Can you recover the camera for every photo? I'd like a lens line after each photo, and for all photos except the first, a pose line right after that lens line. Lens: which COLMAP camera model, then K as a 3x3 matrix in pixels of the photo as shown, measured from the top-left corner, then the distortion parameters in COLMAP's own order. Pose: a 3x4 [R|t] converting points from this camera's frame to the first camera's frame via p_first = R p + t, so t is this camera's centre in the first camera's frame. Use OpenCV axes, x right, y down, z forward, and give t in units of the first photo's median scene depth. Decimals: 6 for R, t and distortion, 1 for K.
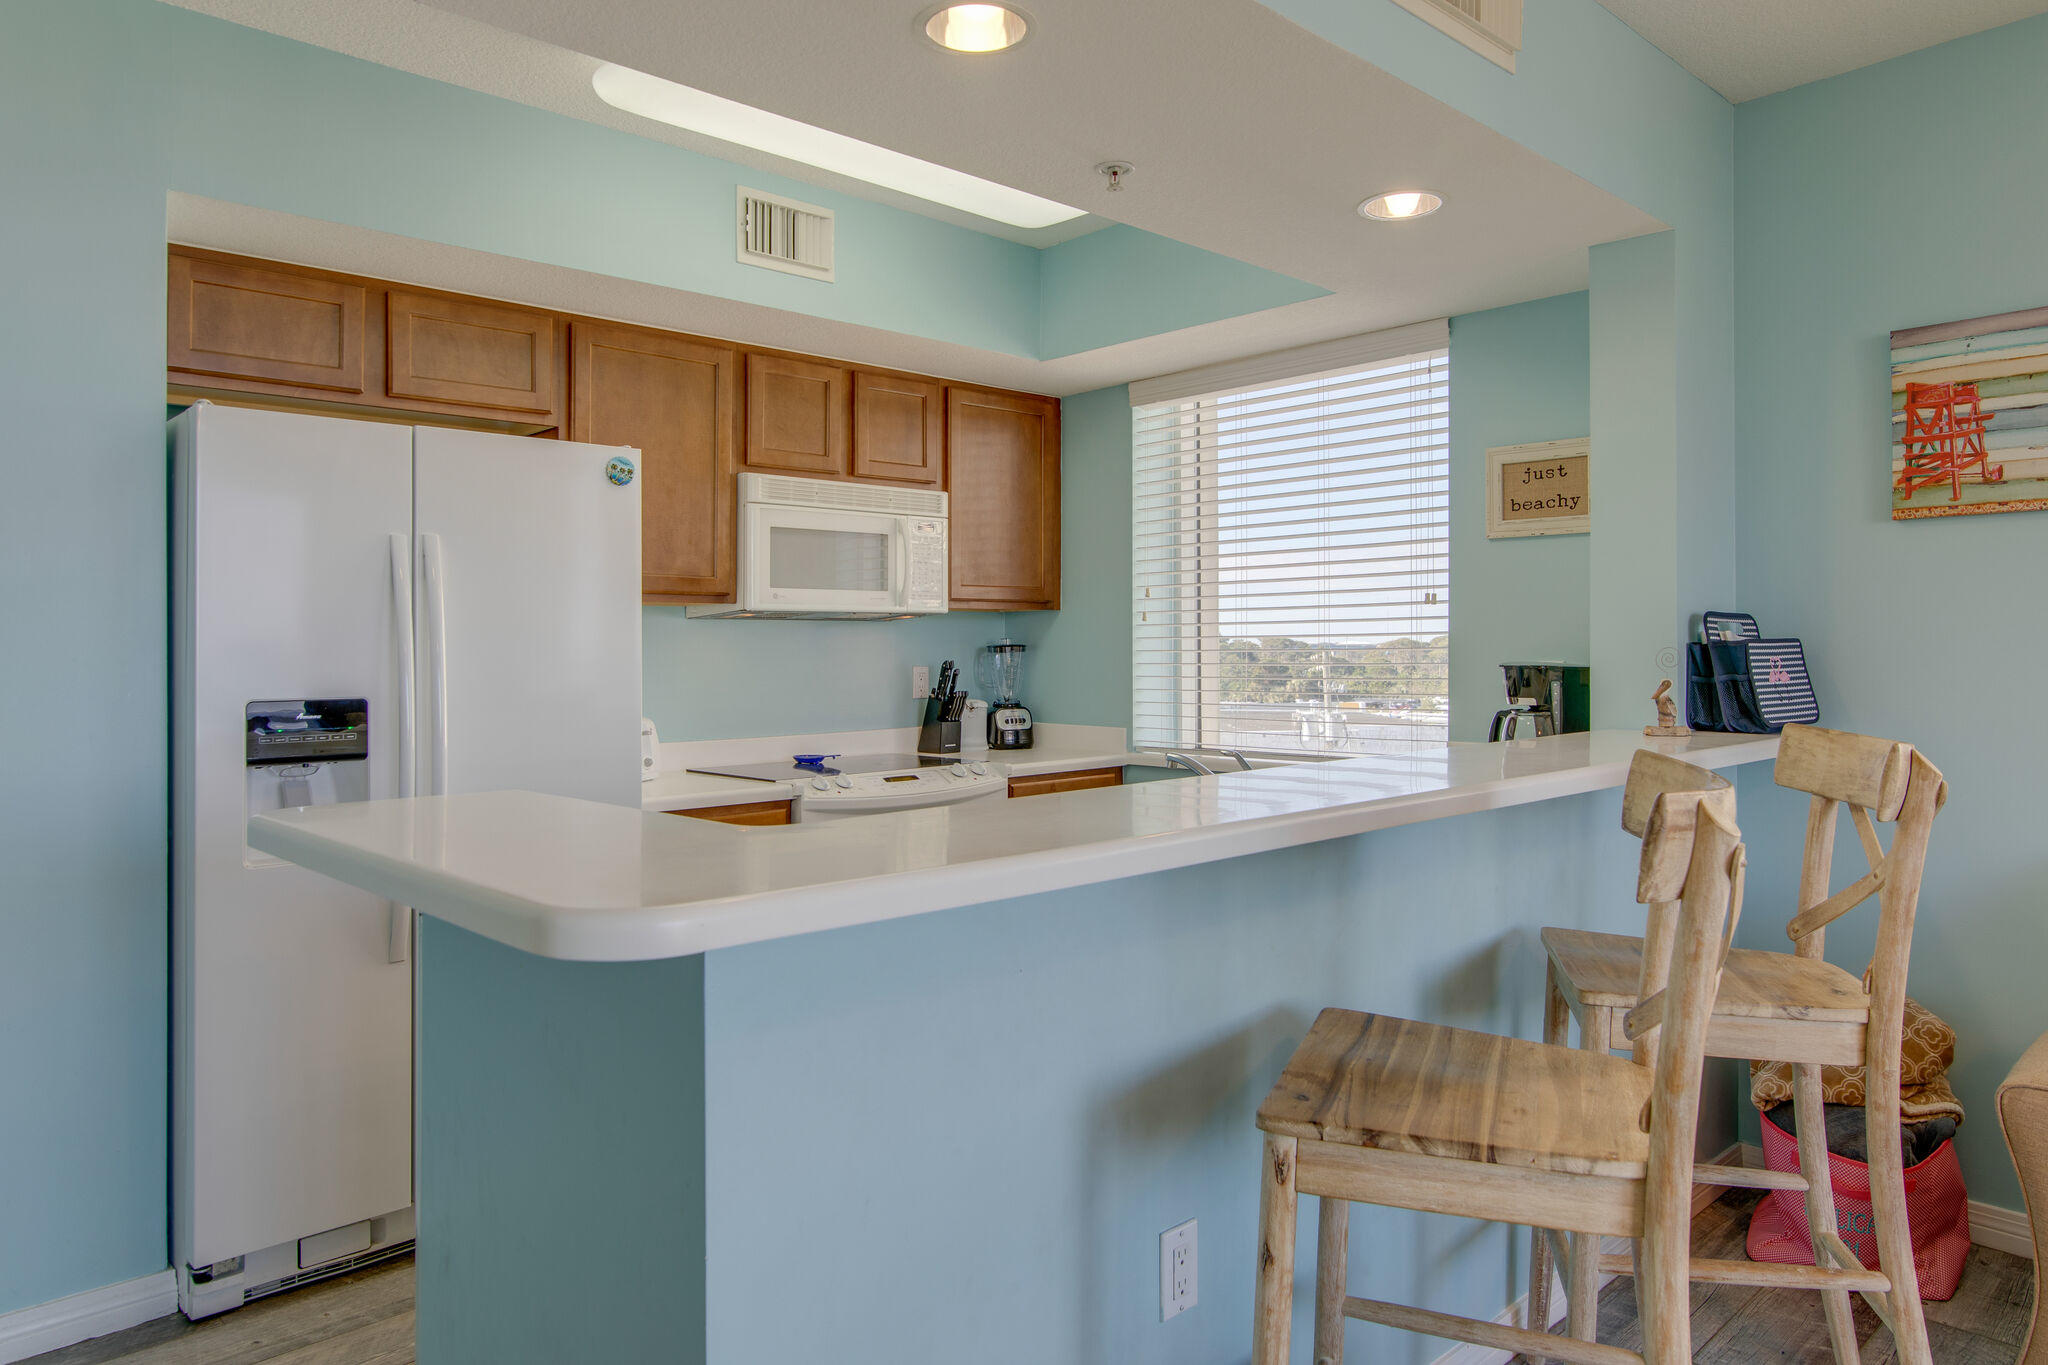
lens RADIAL K [[1339.2, 0, 1041.5], [0, 1339.2, 639.3], [0, 0, 1]] dist [0.005606, 0.001622]
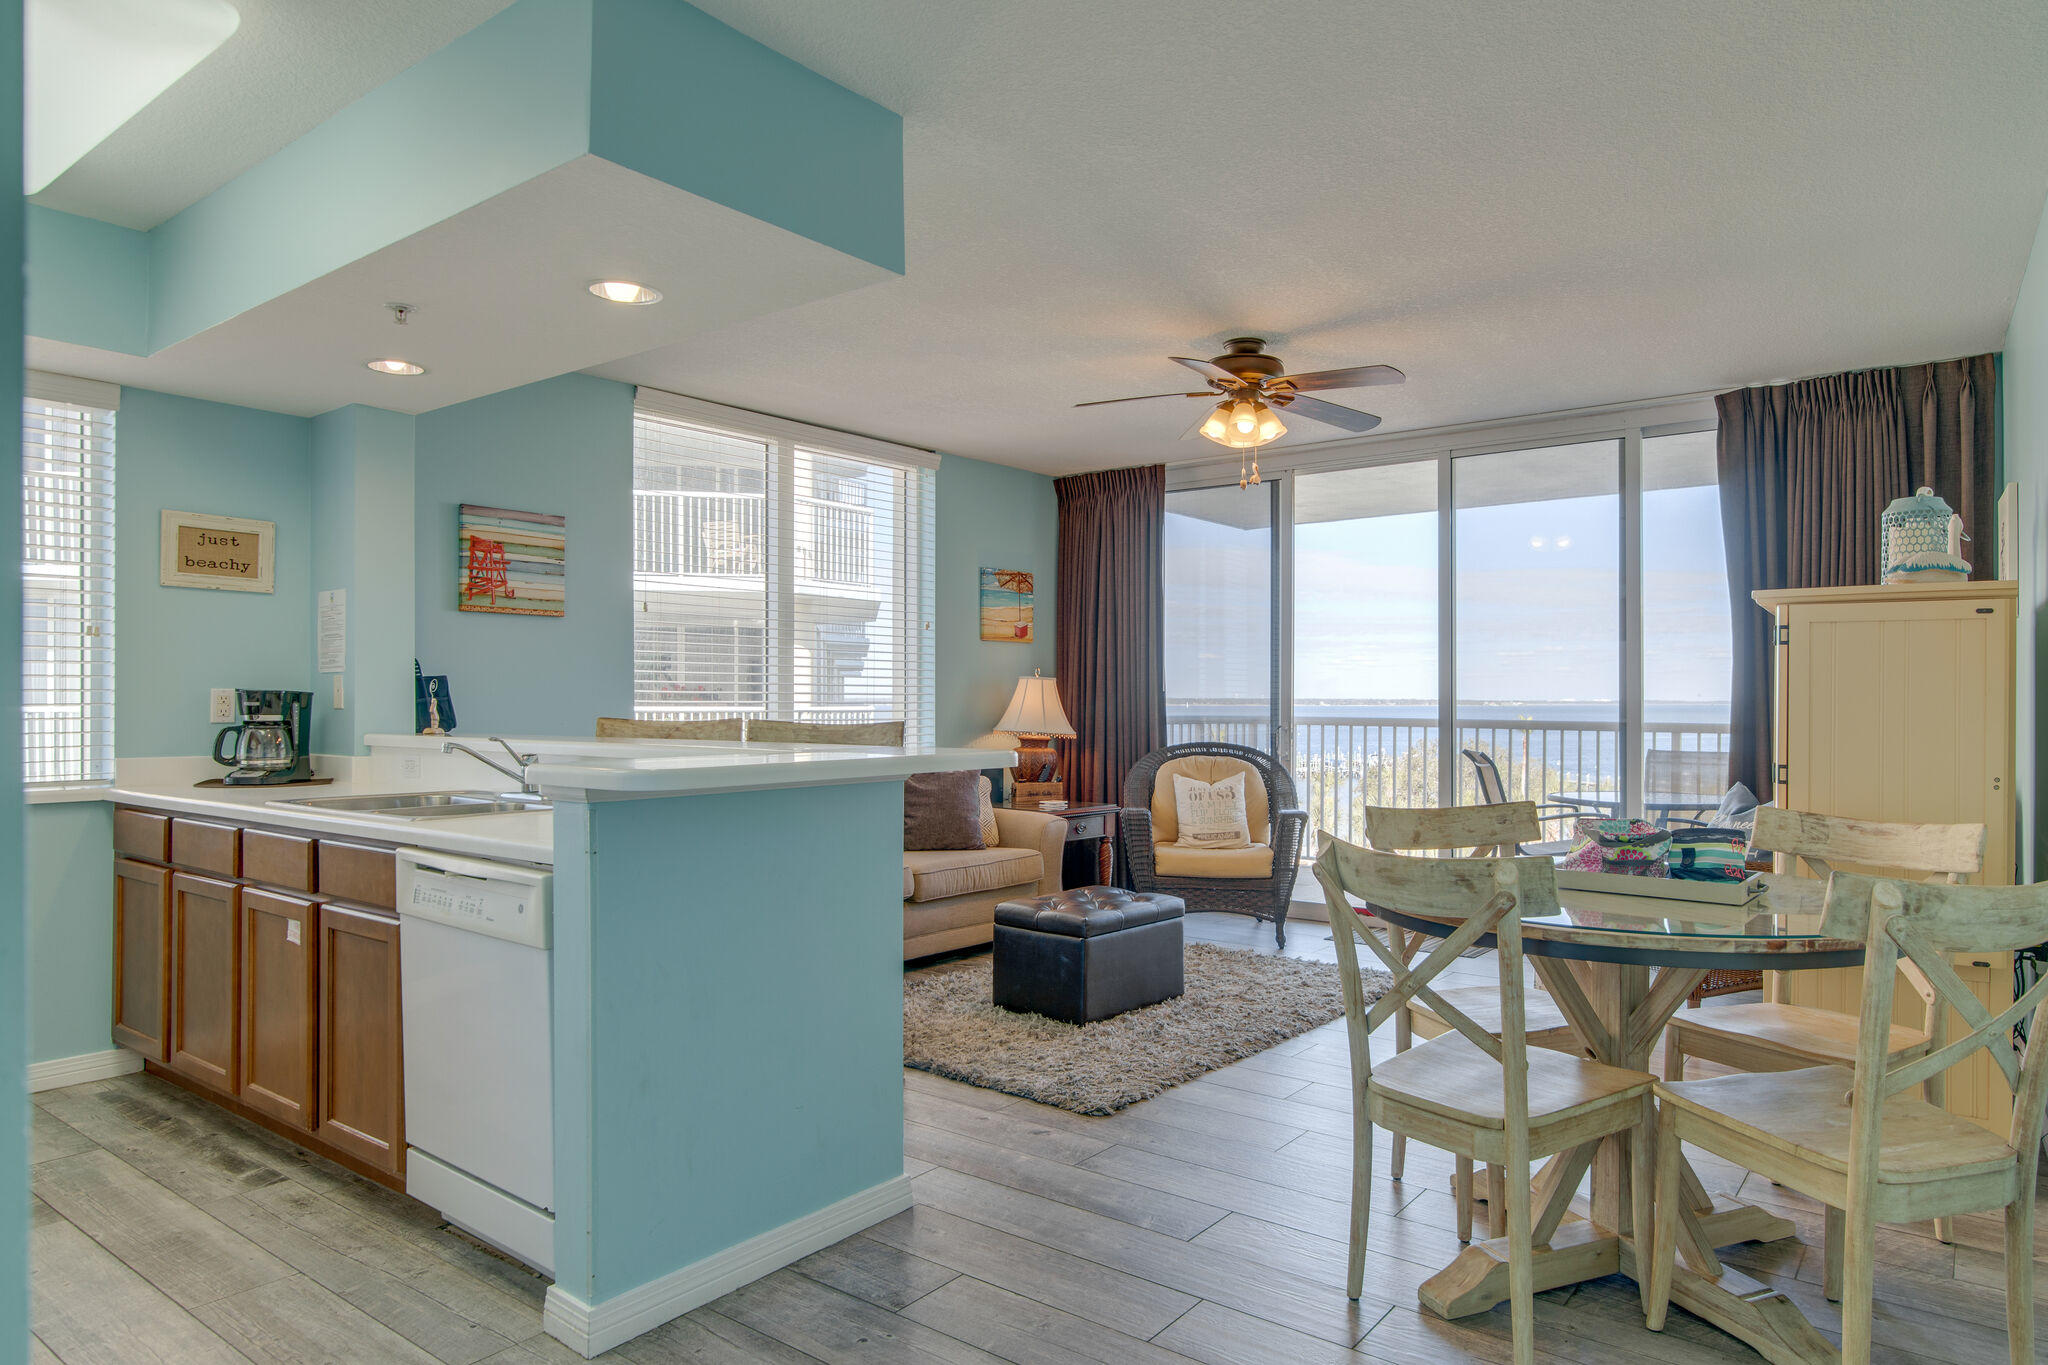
lens RADIAL K [[1223.9, 0, 1092.7], [0, 1223.9, 701.6], [0, 0, 1]] dist [-0.007821, 0.004612]
pose [[-0.173092, 0.008622, 0.984868, -0.824371], [-0.009341, 0.999902, -0.010395, 0.029830], [-0.984861, -0.010999, -0.172994, 0.348862]]
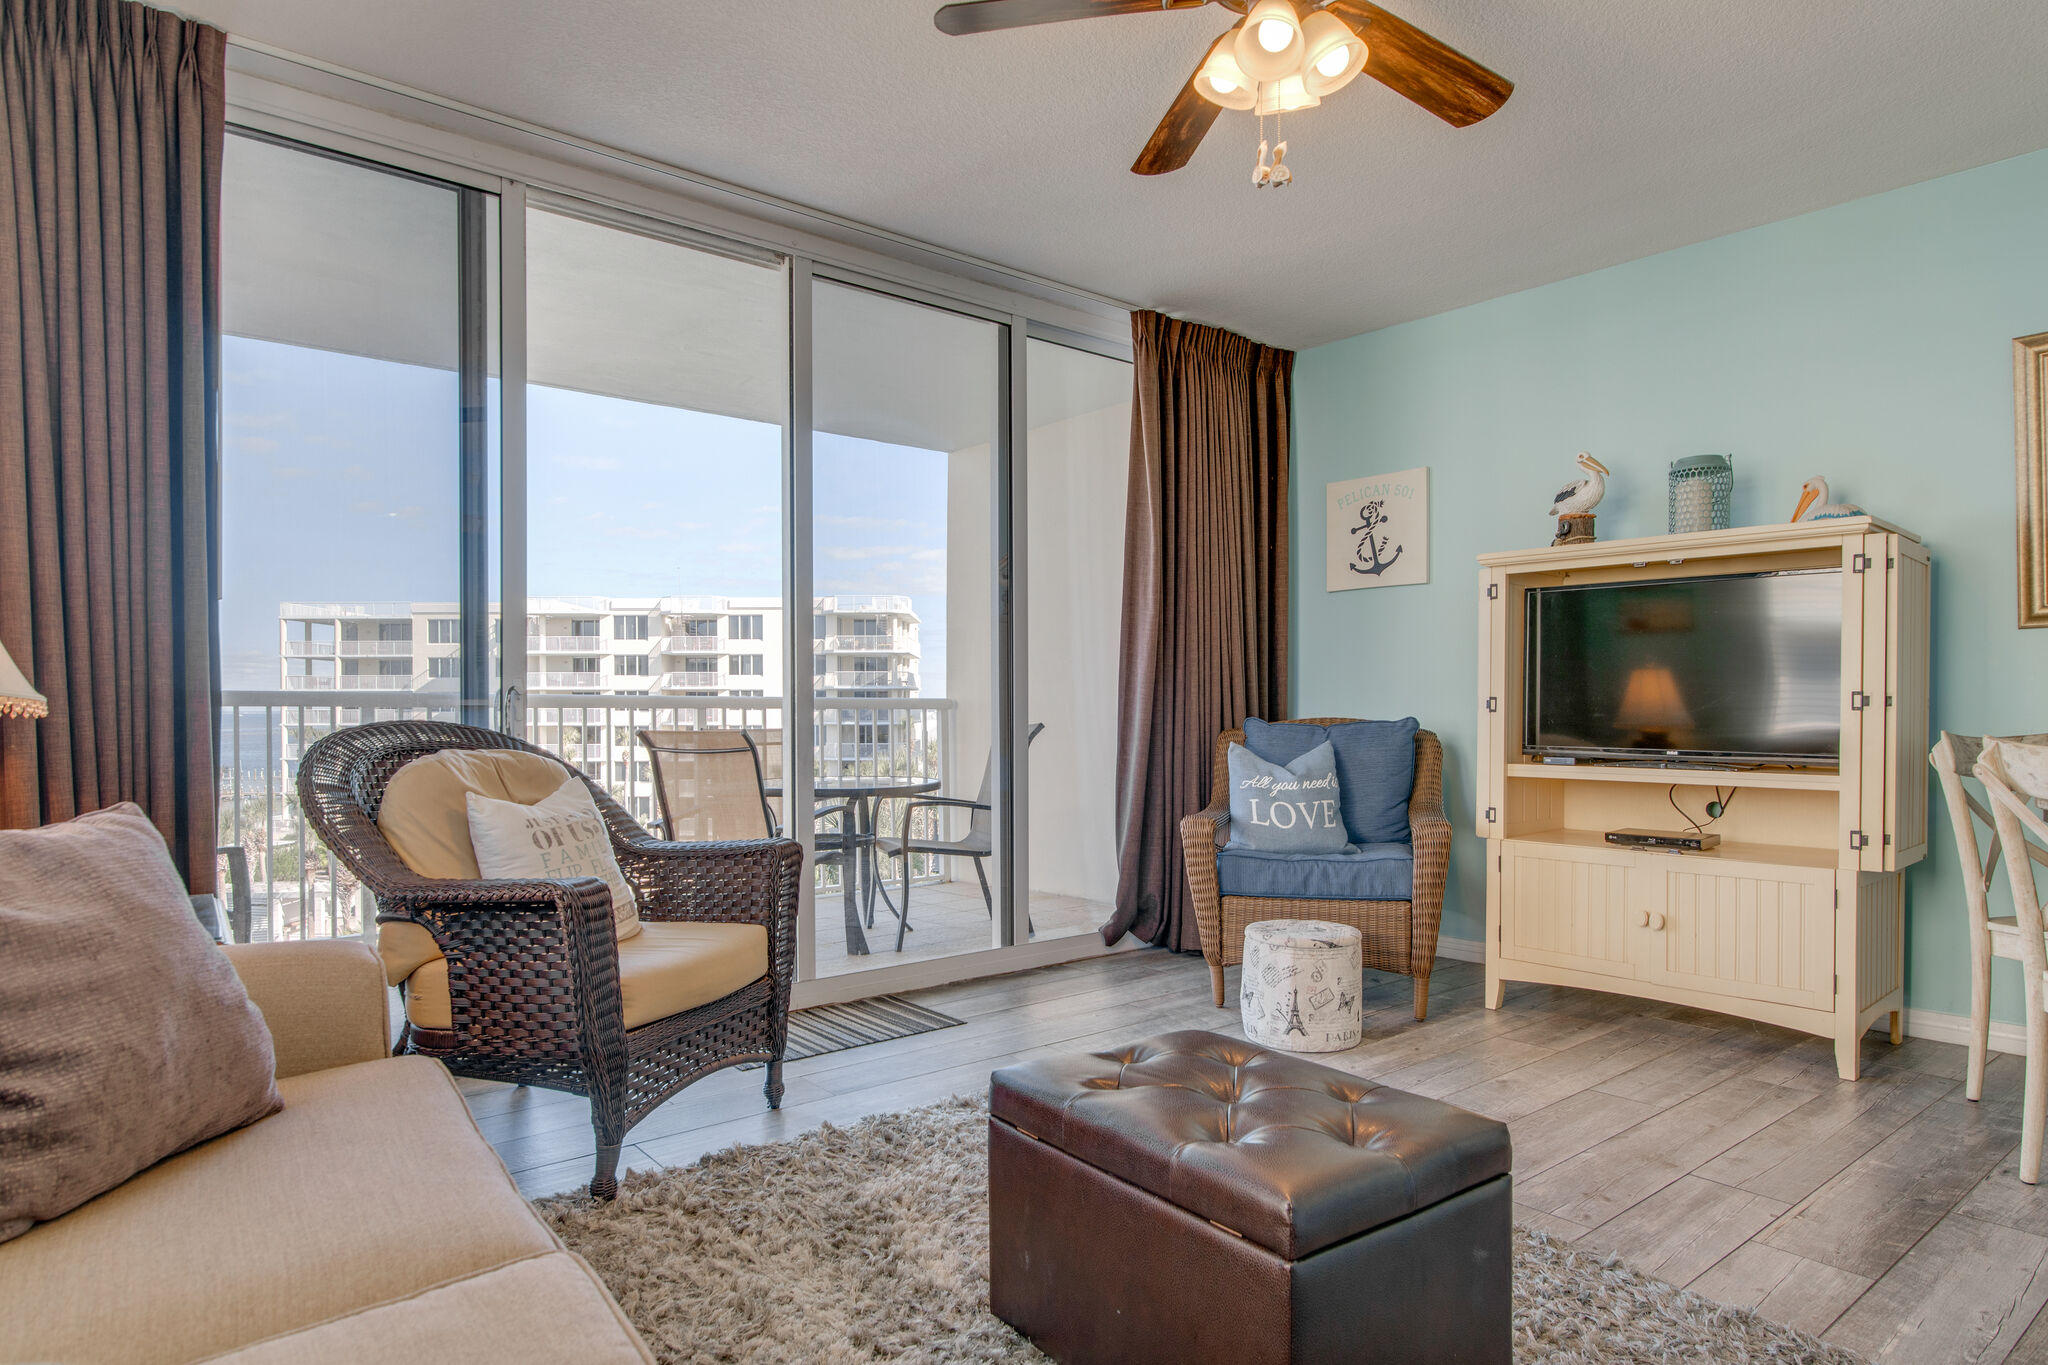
lens RADIAL K [[1152.5, 0, 1039.8], [0, 1152.5, 723.2], [0, 0, 1]] dist [-0.001117, -0.001573]
pose [[-0.996423, 0.010467, 0.083850, 0.403692], [0.010608, 0.999943, 0.001236, 0.072332], [-0.083832, 0.002121, -0.996478, 0.576575]]
